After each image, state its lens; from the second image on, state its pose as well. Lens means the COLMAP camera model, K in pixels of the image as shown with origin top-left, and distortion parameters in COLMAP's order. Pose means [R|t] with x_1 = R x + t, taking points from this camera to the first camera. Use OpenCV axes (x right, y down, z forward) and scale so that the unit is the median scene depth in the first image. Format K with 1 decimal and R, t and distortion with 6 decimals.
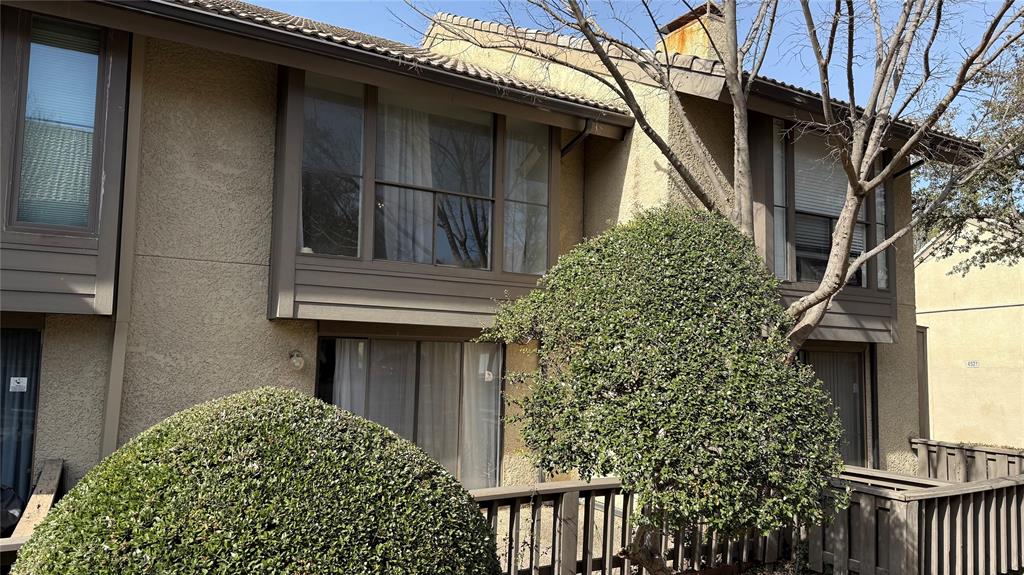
lens RADIAL K [[708.0, 0, 512.0], [0, 708.0, 287.5], [0, 0, 1]] dist [0.167210, -0.205599]
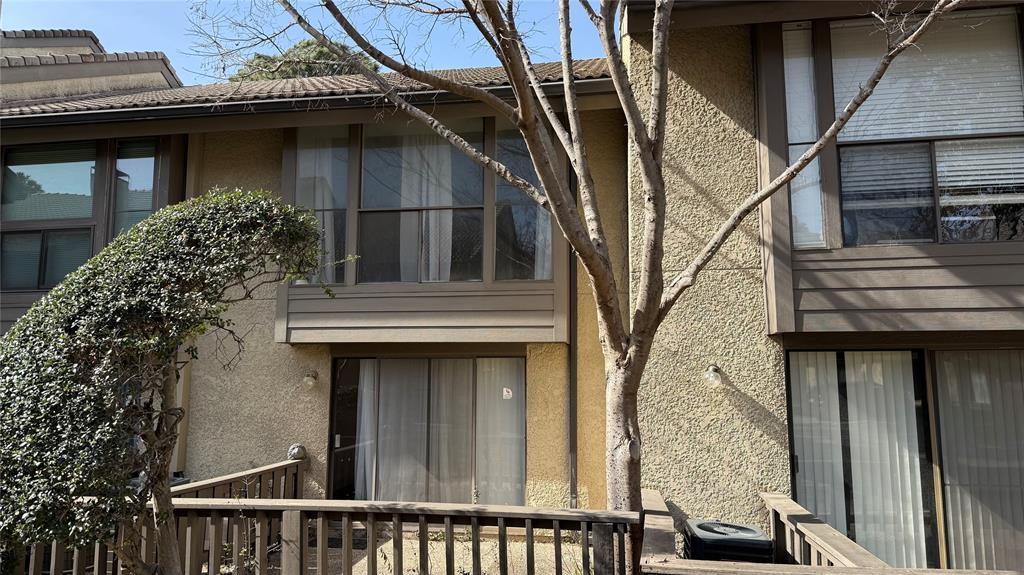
lens RADIAL K [[708.0, 0, 512.0], [0, 708.0, 287.5], [0, 0, 1]] dist [0.167210, -0.205599]
pose [[0.768583, -0.103986, -0.631242, 0.691685], [0.078672, 0.994575, -0.068050, 0.060632], [0.634894, 0.002641, 0.772594, 0.340062]]
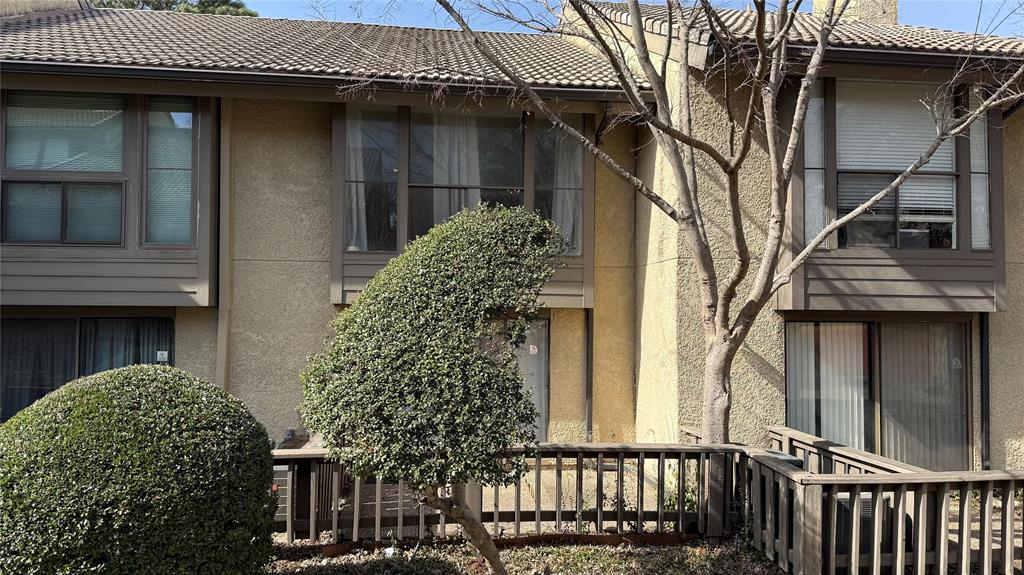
lens RADIAL K [[708.0, 0, 512.0], [0, 708.0, 287.5], [0, 0, 1]] dist [0.167210, -0.205599]
pose [[0.915841, -0.030922, -0.400349, 0.455731], [0.050707, 0.997955, 0.038916, -0.018784], [0.398327, -0.055941, 0.915536, -0.014648]]
